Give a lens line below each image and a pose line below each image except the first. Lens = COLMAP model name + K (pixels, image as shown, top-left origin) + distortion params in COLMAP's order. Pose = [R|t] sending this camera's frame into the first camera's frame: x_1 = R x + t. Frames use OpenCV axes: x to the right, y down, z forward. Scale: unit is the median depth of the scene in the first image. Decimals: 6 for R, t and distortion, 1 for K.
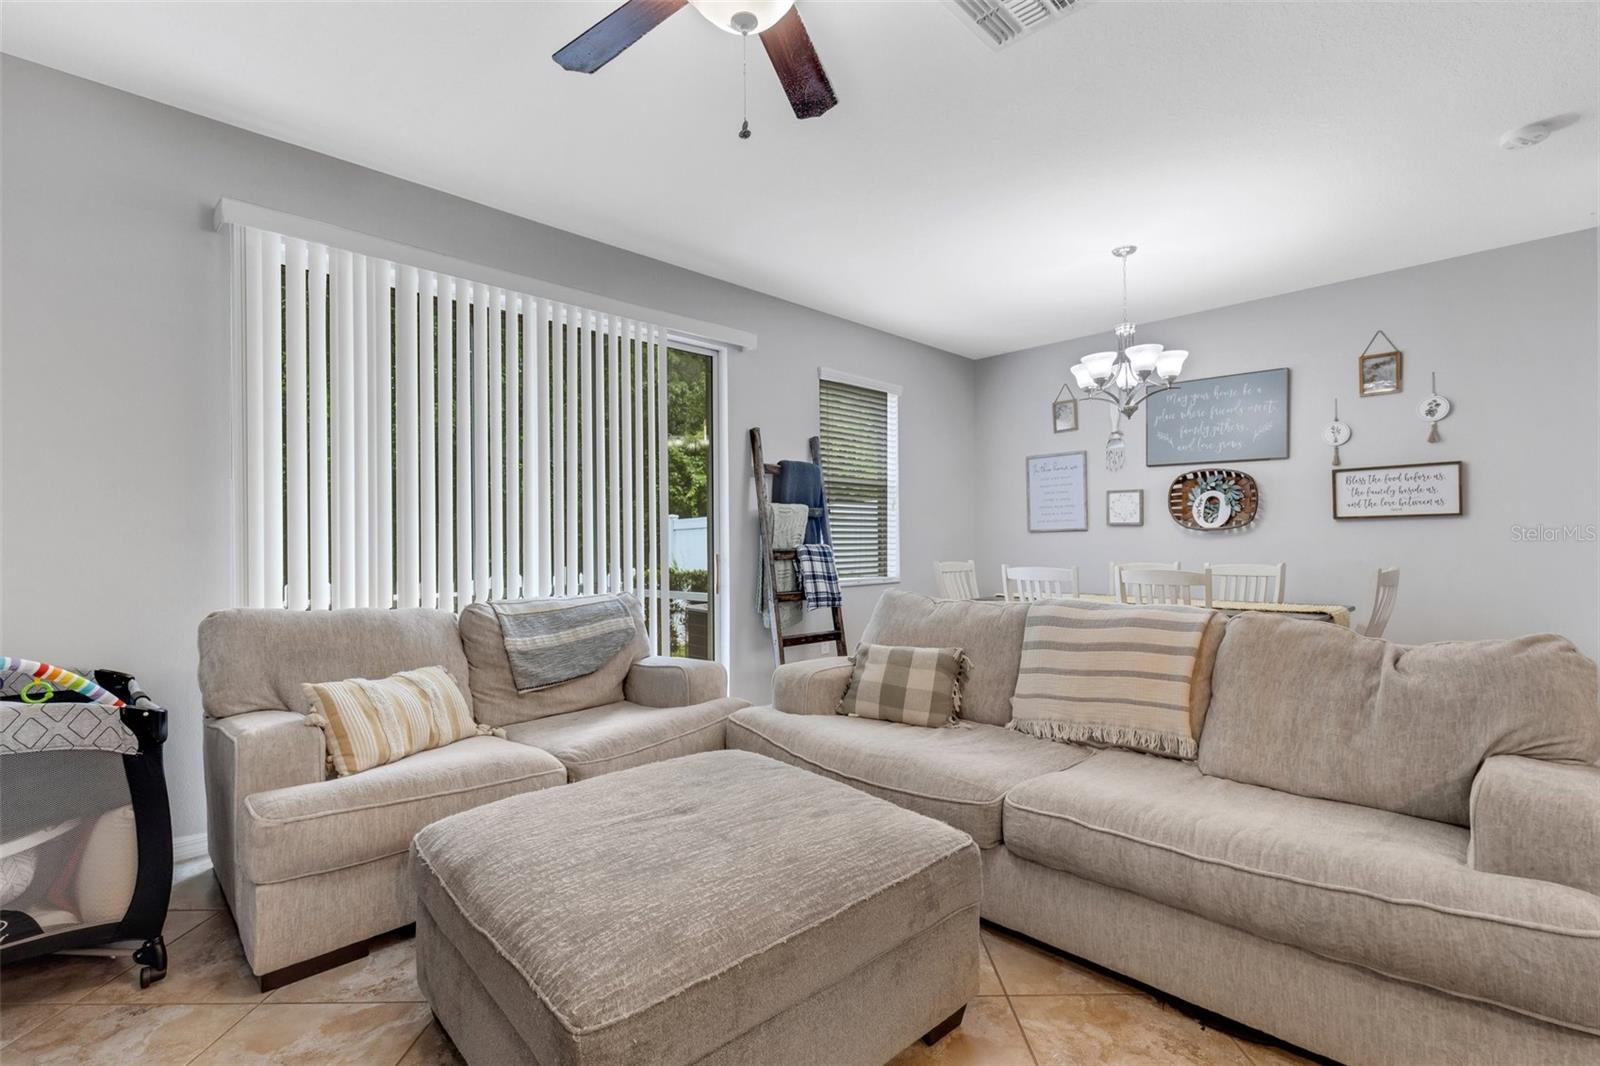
lens RADIAL K [[721.3, 0, 817.3], [0, 721.3, 544.3], [0, 0, 1]] dist [-0.000076, 0.001119]
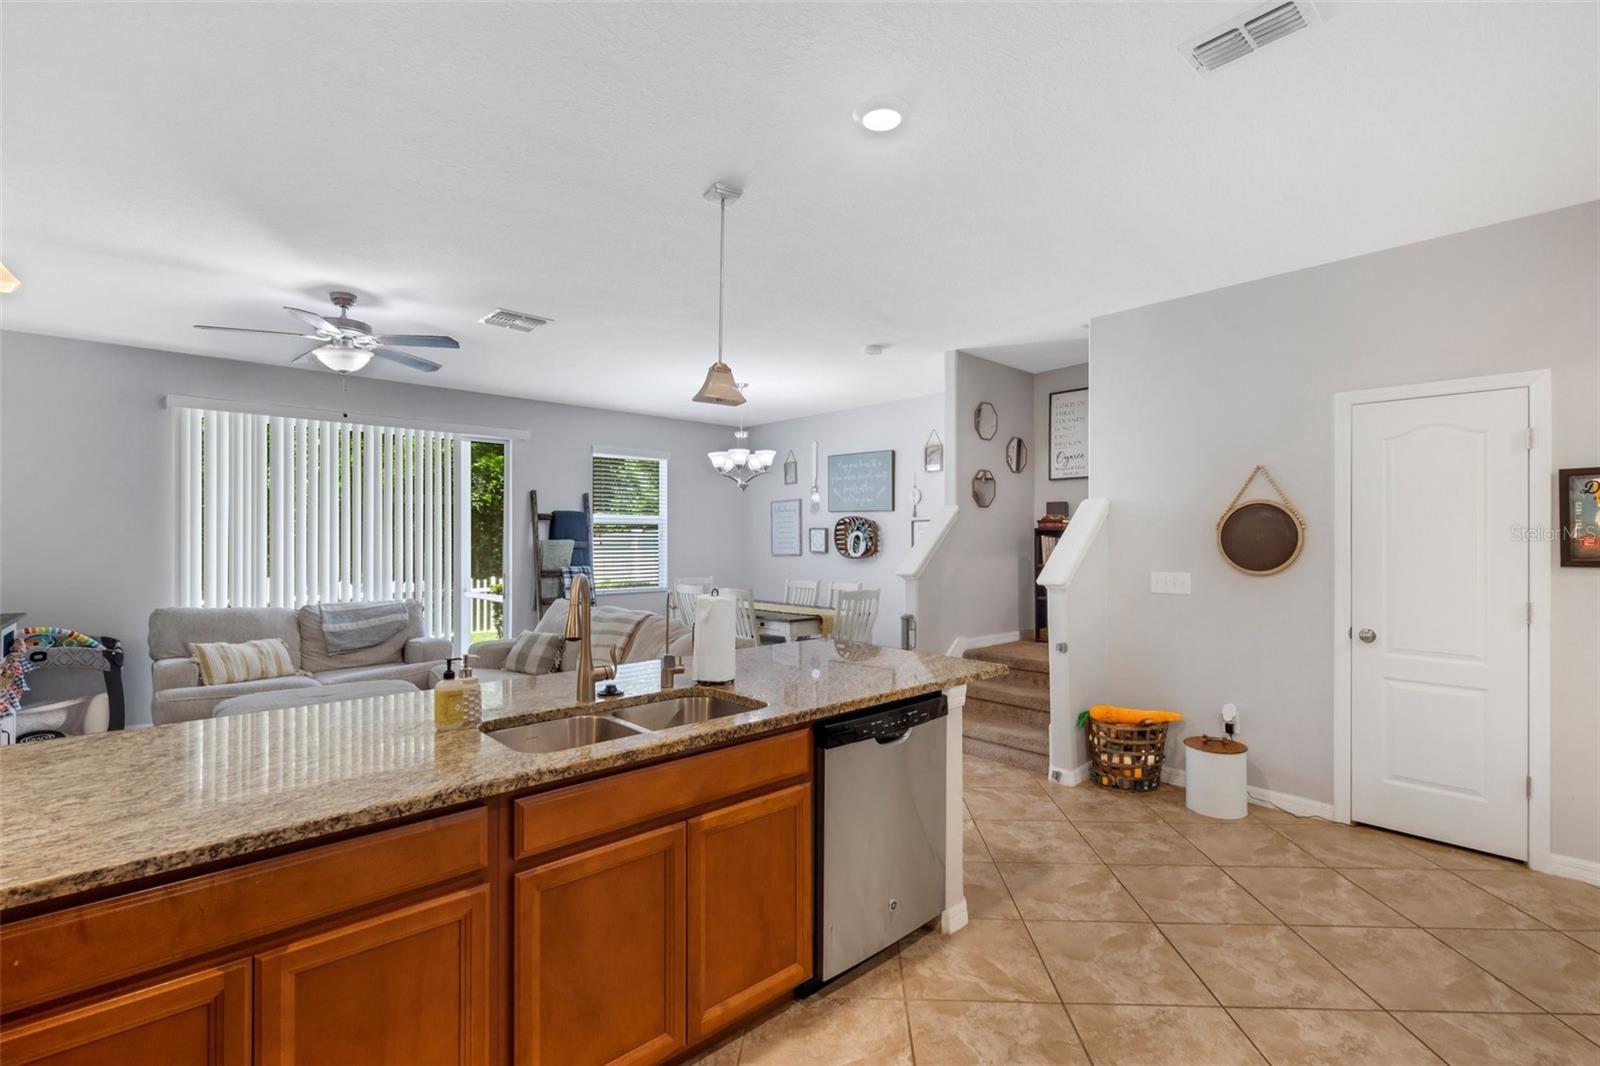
lens RADIAL K [[721.3, 0, 814.9], [0, 721.3, 534.5], [0, 0, 1]] dist [-0.000076, 0.001119]
pose [[0.999031, 0.007560, -0.043363, 0.826300], [-0.008002, 0.999918, -0.010031, -0.082227], [0.043284, 0.010368, 0.999009, -0.713047]]
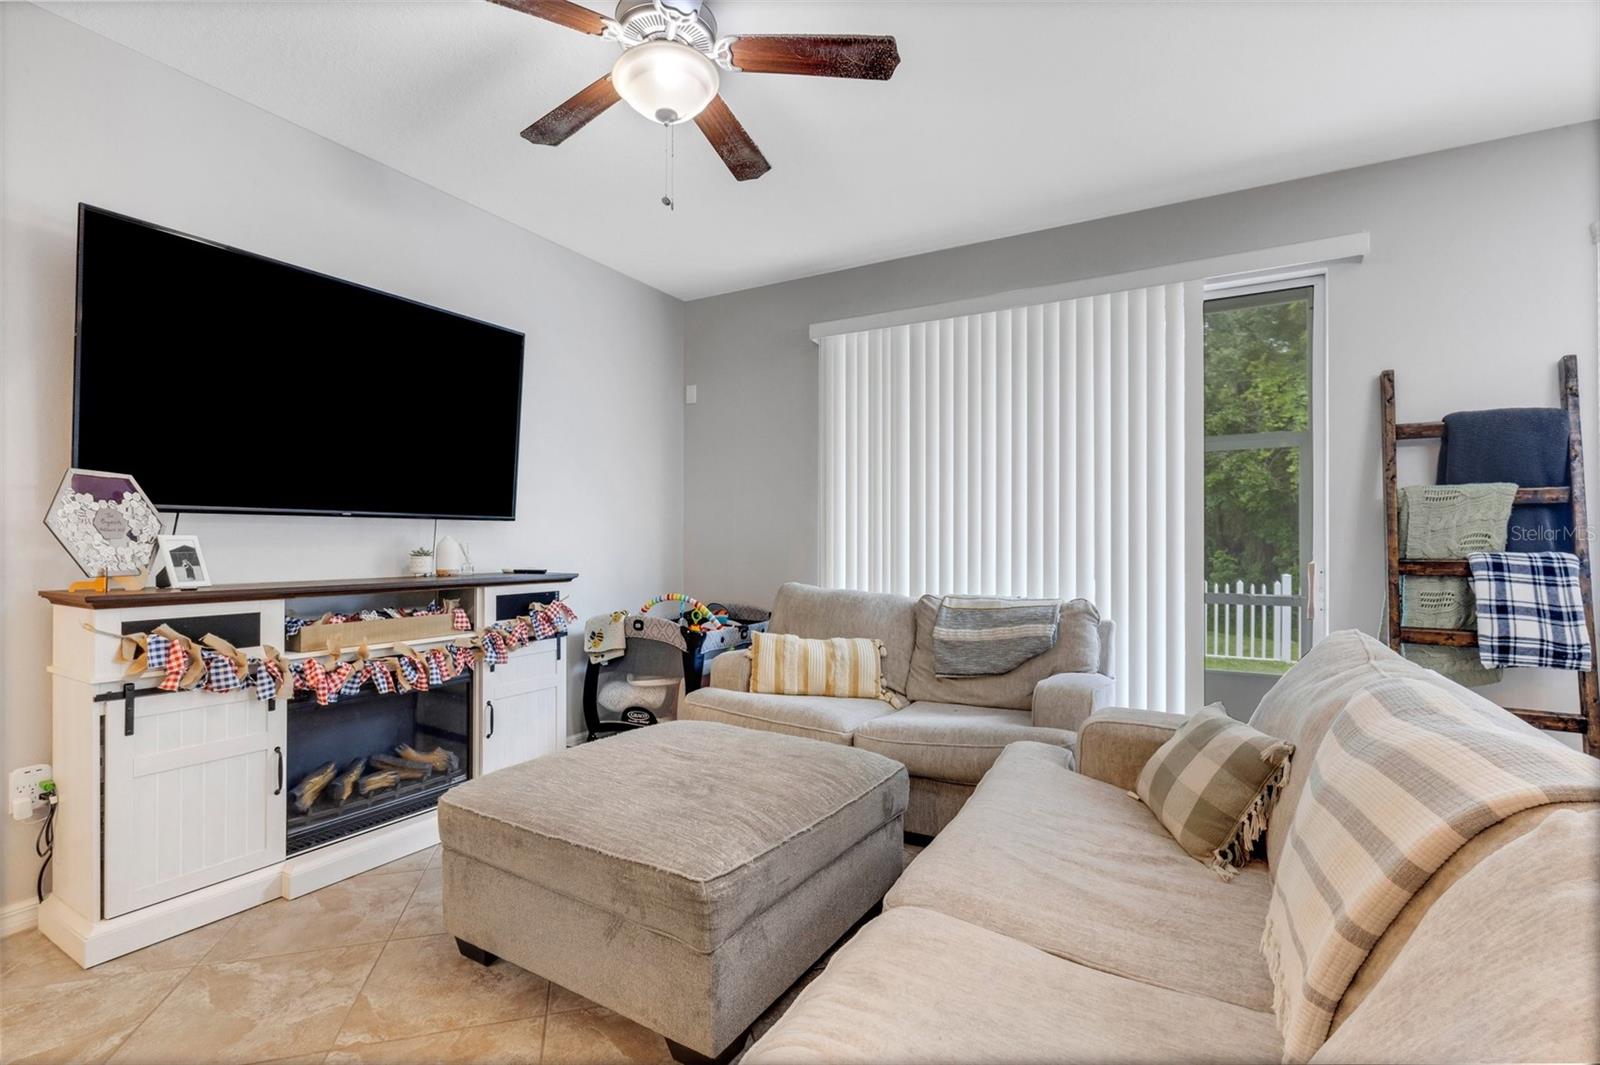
lens RADIAL K [[721.3, 0, 796.8], [0, 721.3, 540.7], [0, 0, 1]] dist [-0.000076, 0.001119]
pose [[0.261504, 0.007165, -0.965176, 0.580727], [-0.008553, 0.999950, 0.005106, -0.010433], [0.965164, 0.006920, 0.261553, 0.456391]]
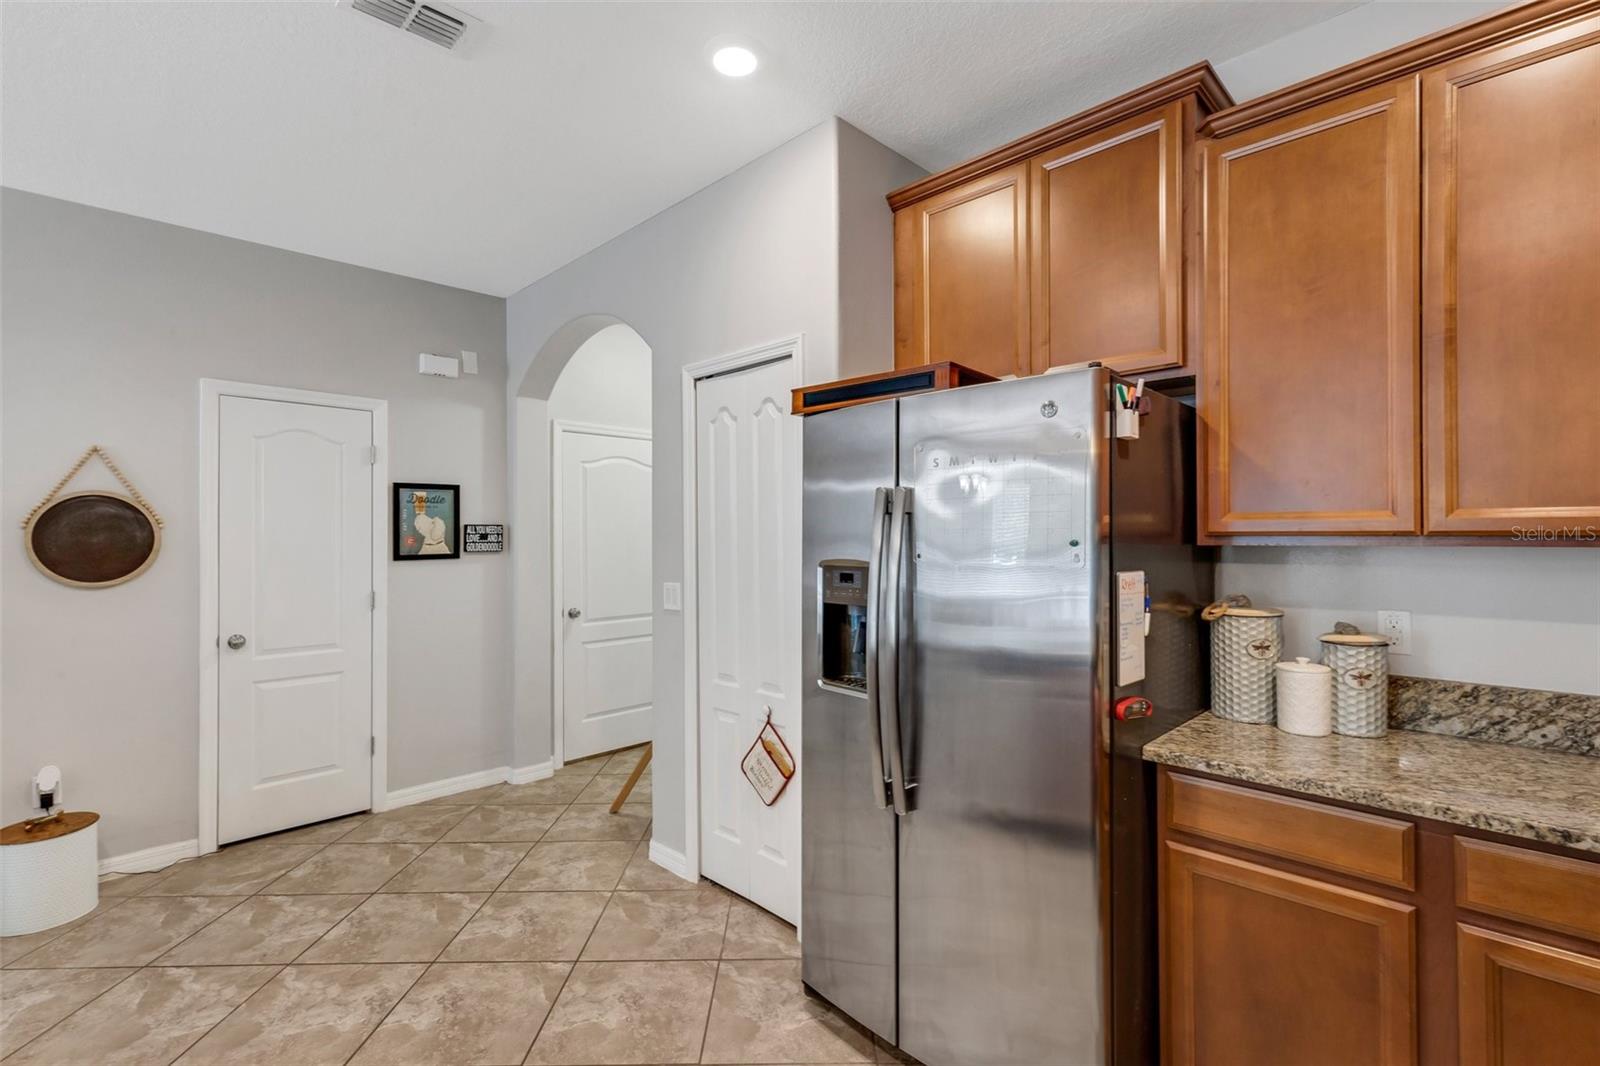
lens RADIAL K [[721.3, 0, 807.3], [0, 721.3, 532.0], [0, 0, 1]] dist [-0.000076, 0.001119]
pose [[0.000582, 0.013985, 0.999902, 0.586376], [0.013131, 0.999816, -0.013991, -0.079103], [-0.999914, 0.013138, 0.000399, -0.414486]]
